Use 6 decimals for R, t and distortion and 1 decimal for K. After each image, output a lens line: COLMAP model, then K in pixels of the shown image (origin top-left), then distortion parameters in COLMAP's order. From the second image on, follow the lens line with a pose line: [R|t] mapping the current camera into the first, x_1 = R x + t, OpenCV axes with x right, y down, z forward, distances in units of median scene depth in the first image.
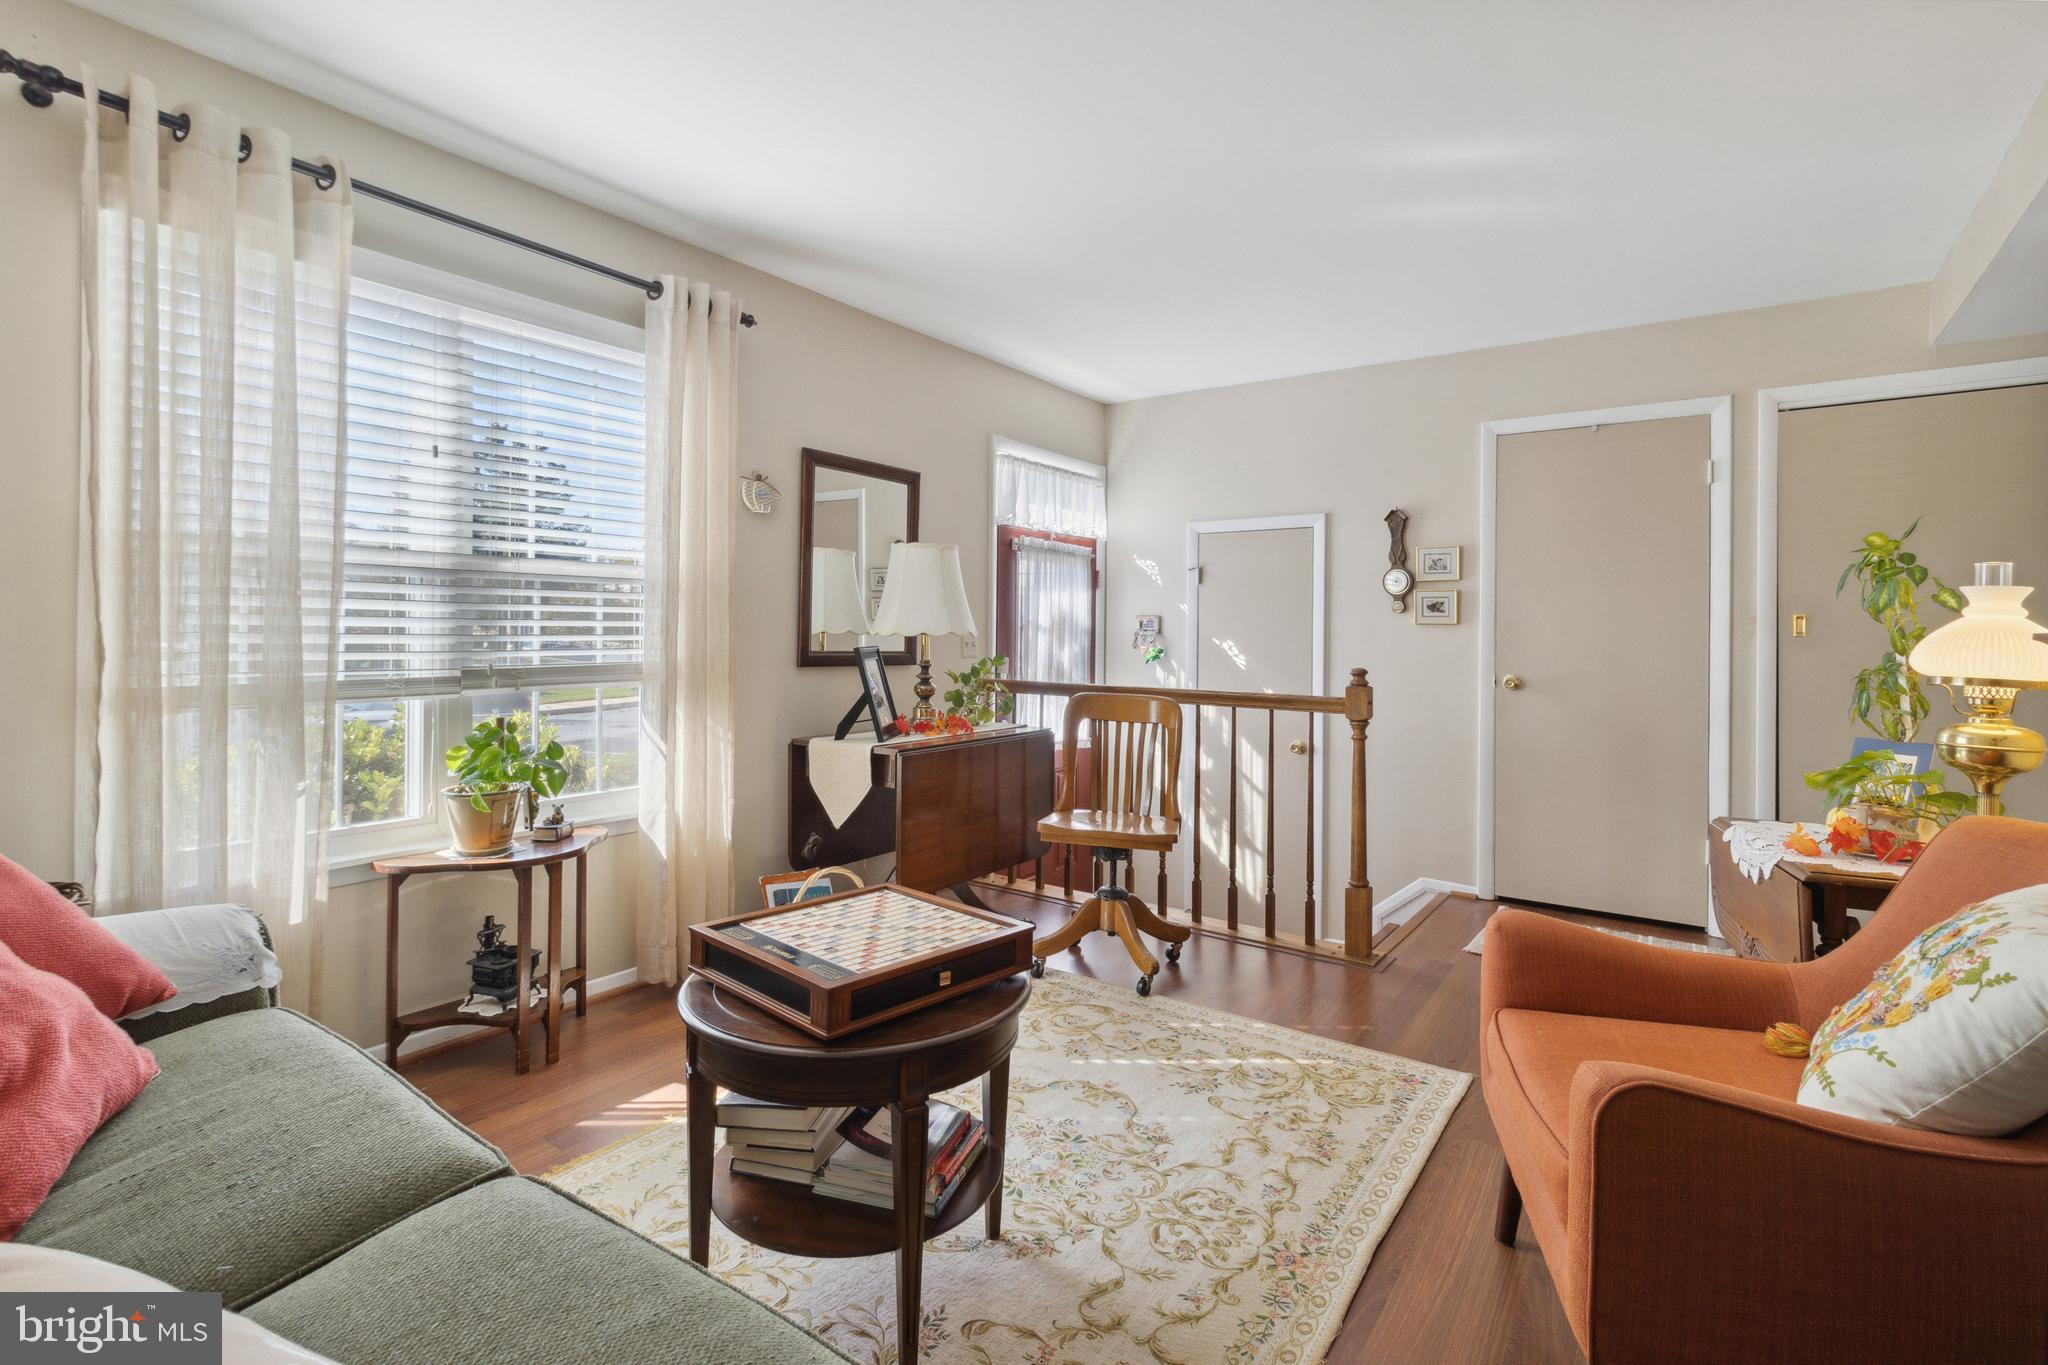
lens RADIAL K [[960.1, 0, 1028.1], [0, 960.1, 618.1], [0, 0, 1]] dist [0.000623, -0.000086]
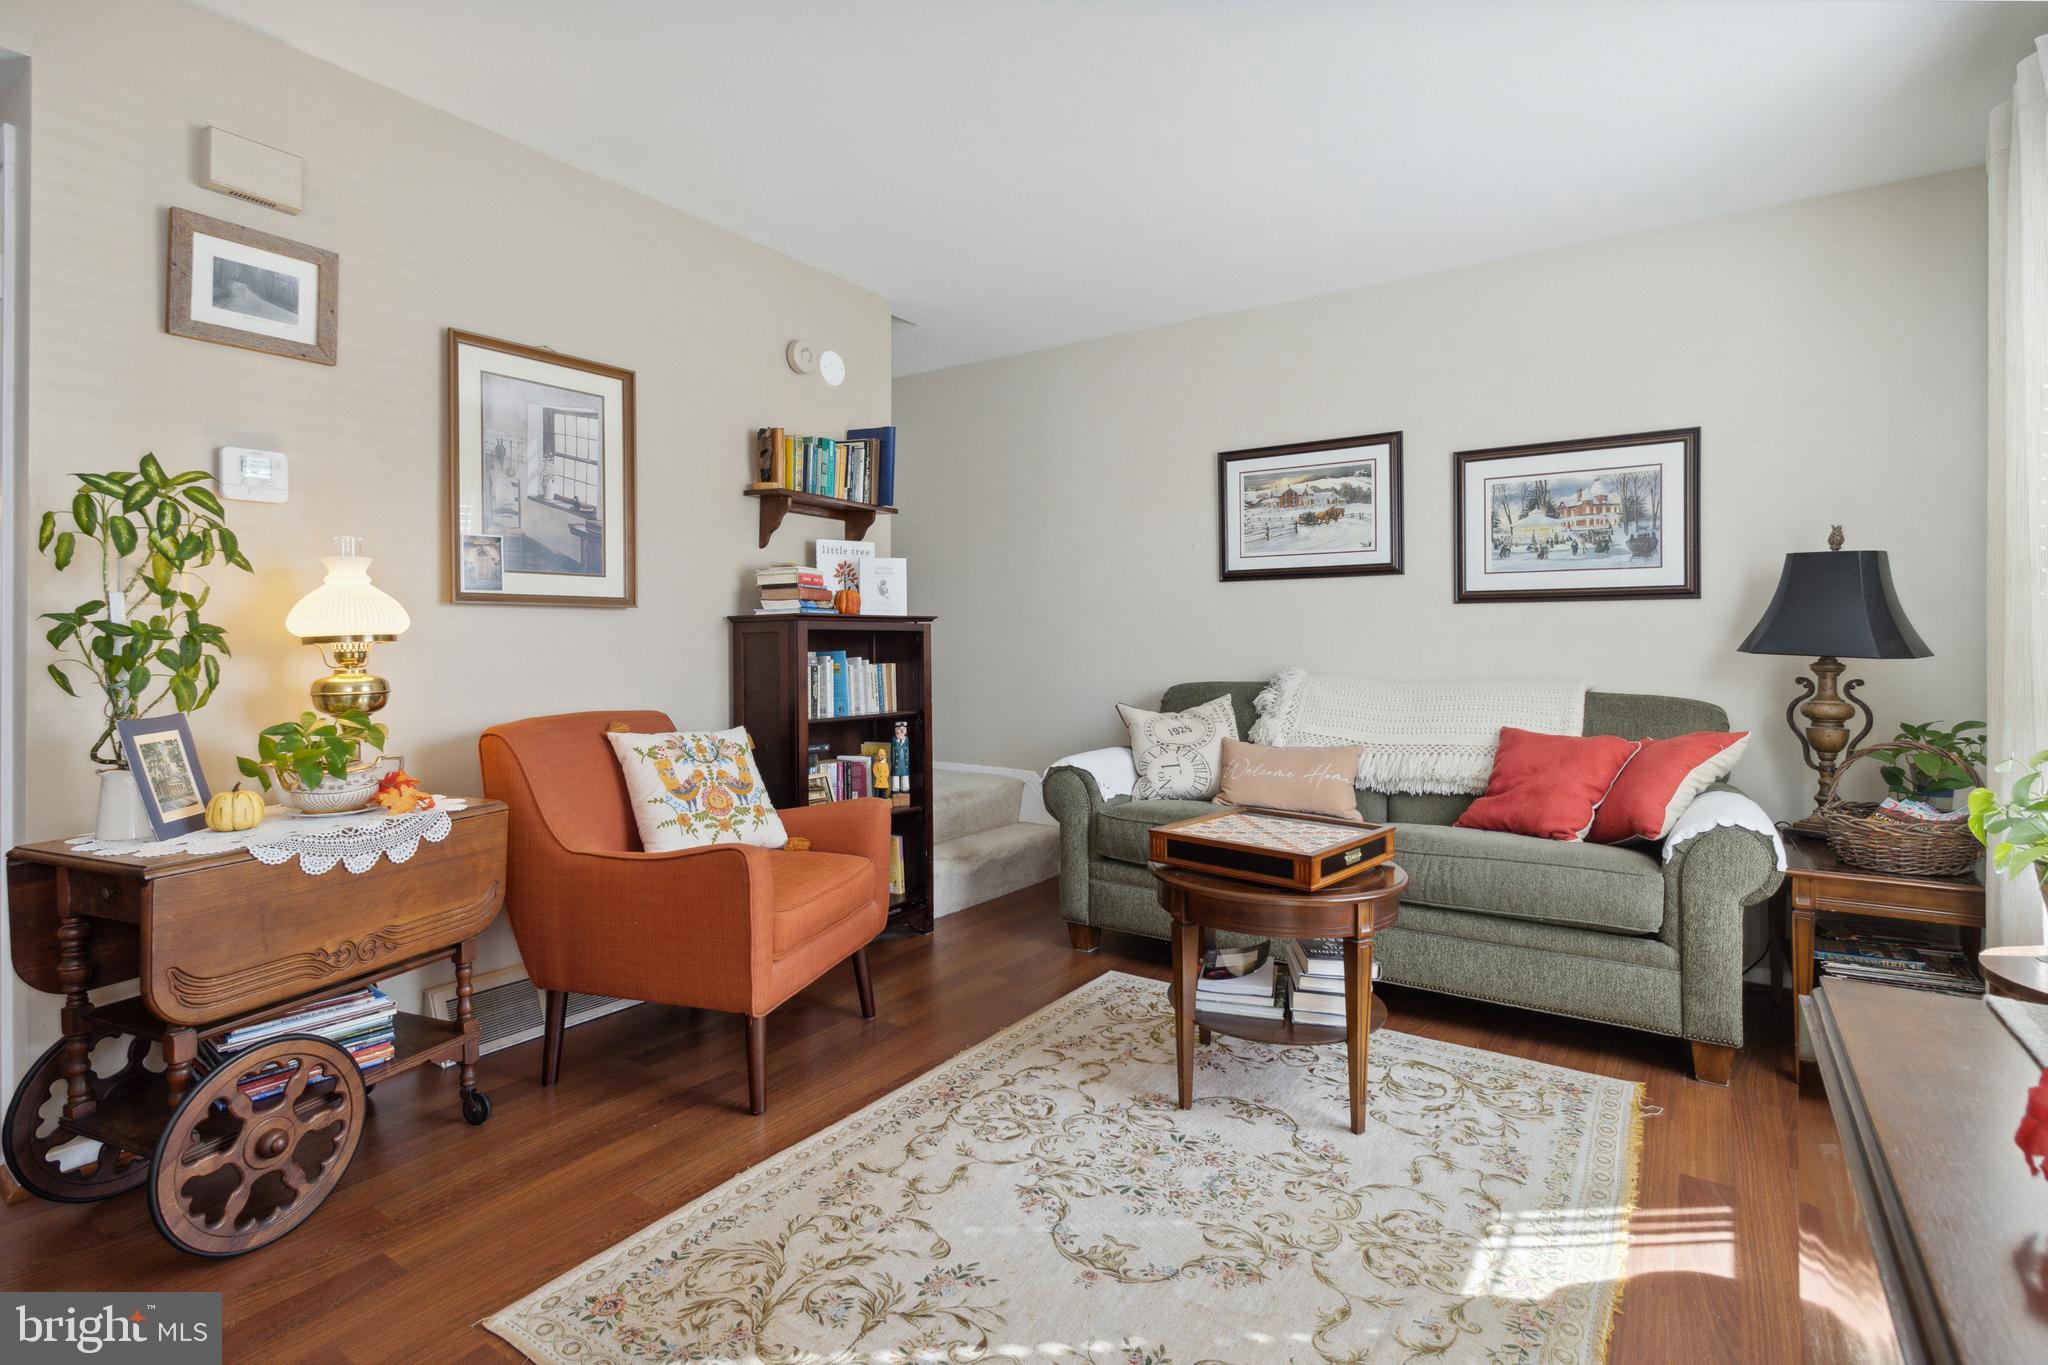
lens RADIAL K [[989.3, 0, 1027.7], [0, 989.3, 646.0], [0, 0, 1]] dist [-0.007553, -0.000445]
pose [[-0.999741, -0.011684, -0.019545, 0.136712], [-0.011374, 0.999809, -0.015879, 0.058176], [0.019727, -0.015652, -0.999683, 1.594152]]
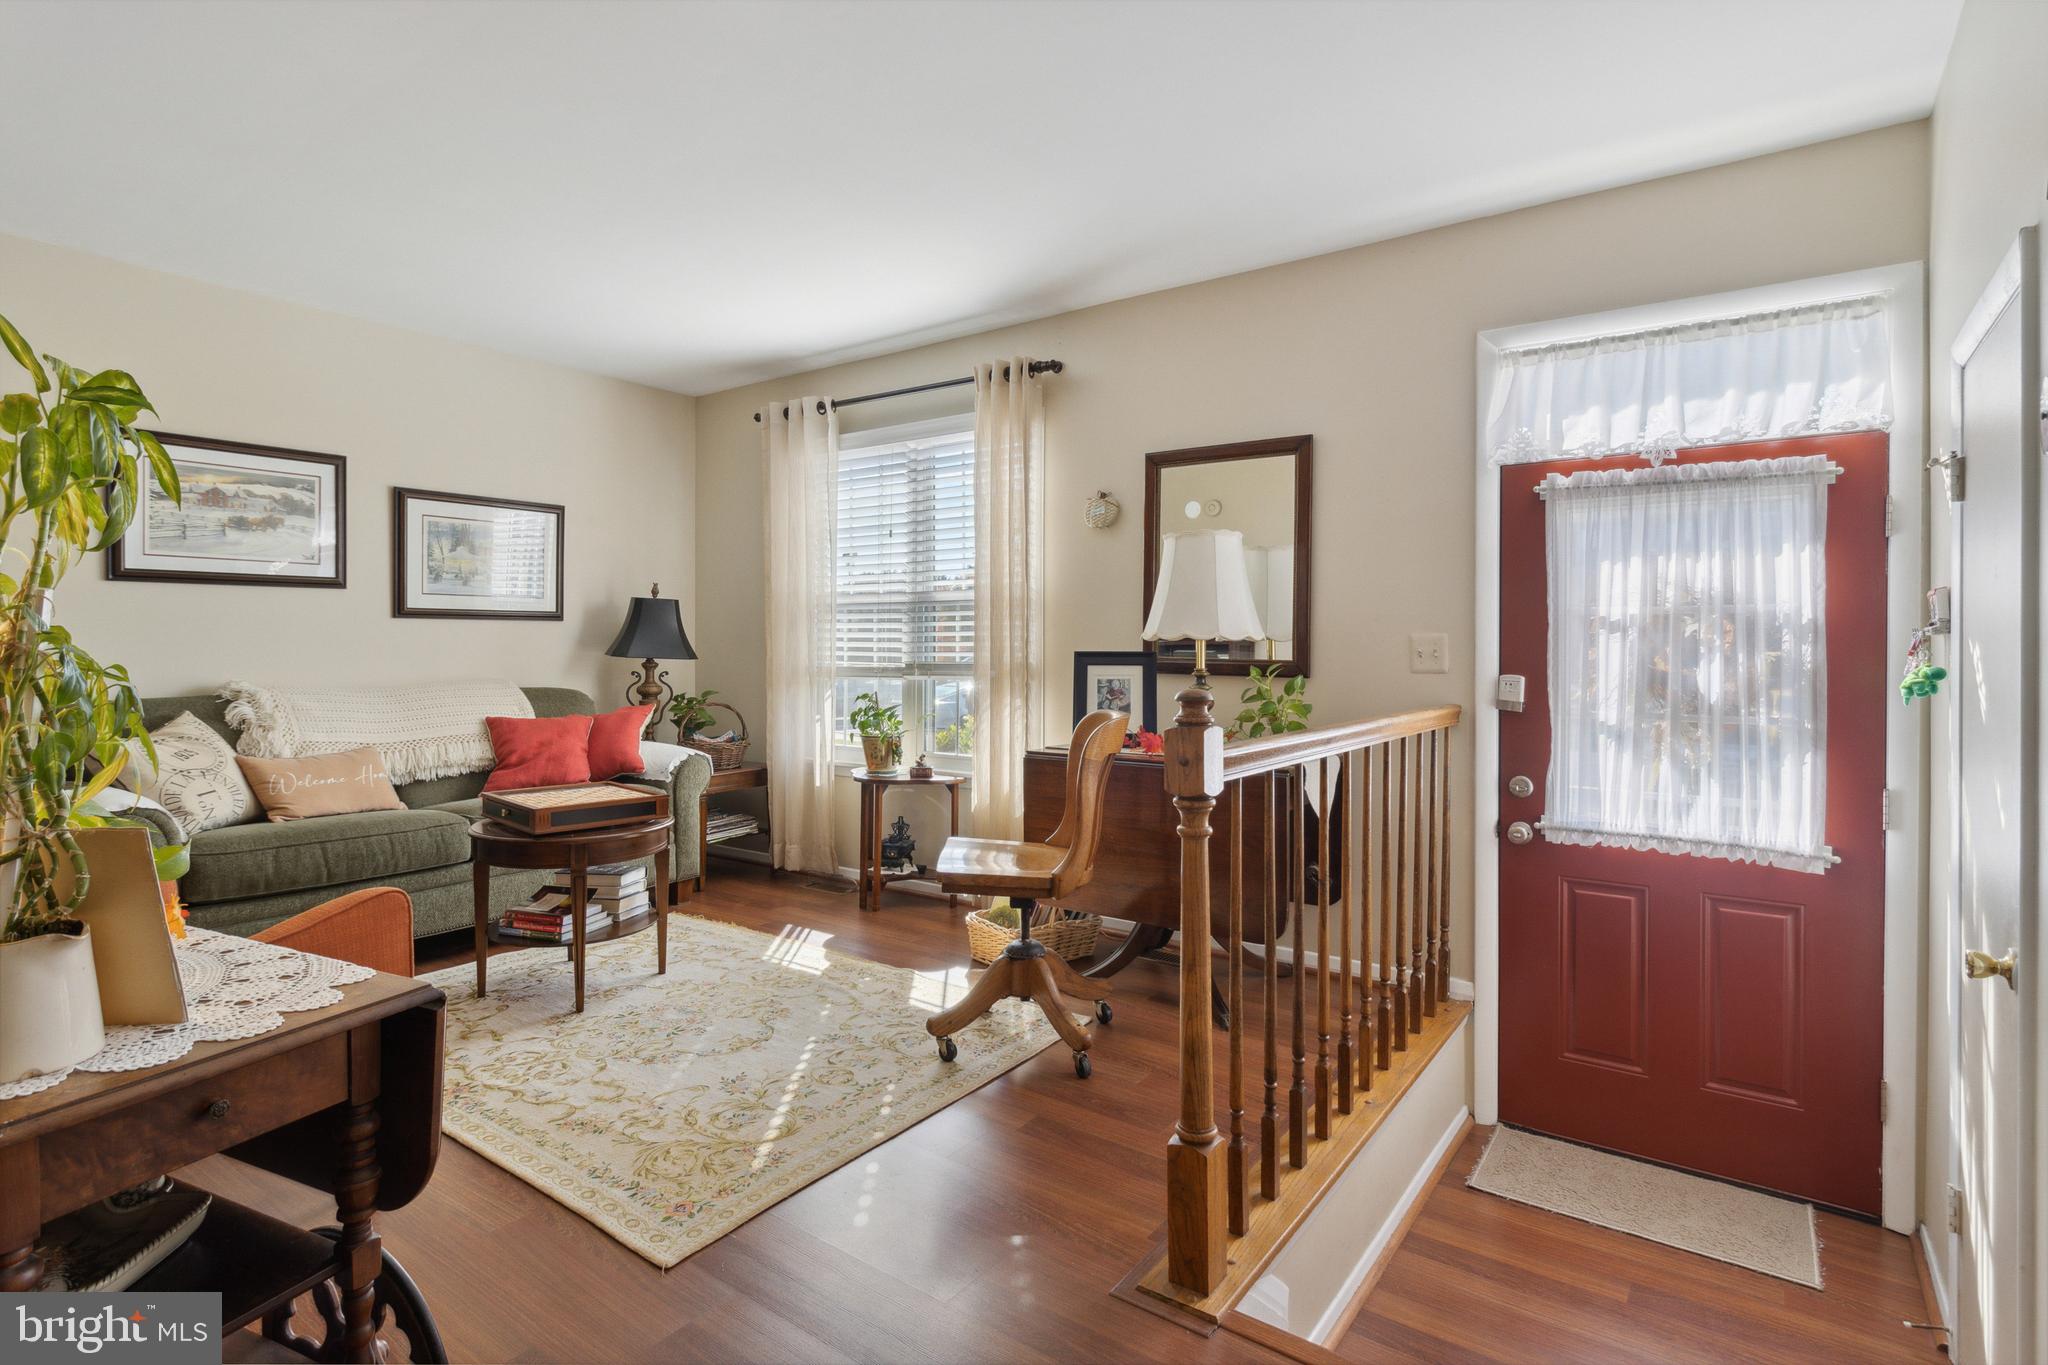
lens RADIAL K [[1005.1, 0, 1017.7], [0, 1005.1, 641.5], [0, 0, 1]] dist [0.000432, -0.000078]
pose [[-0.007624, -0.011210, -0.999908, 1.158887], [0.013465, 0.999845, -0.011312, 0.040379], [0.999880, -0.013550, -0.007472, 1.237326]]
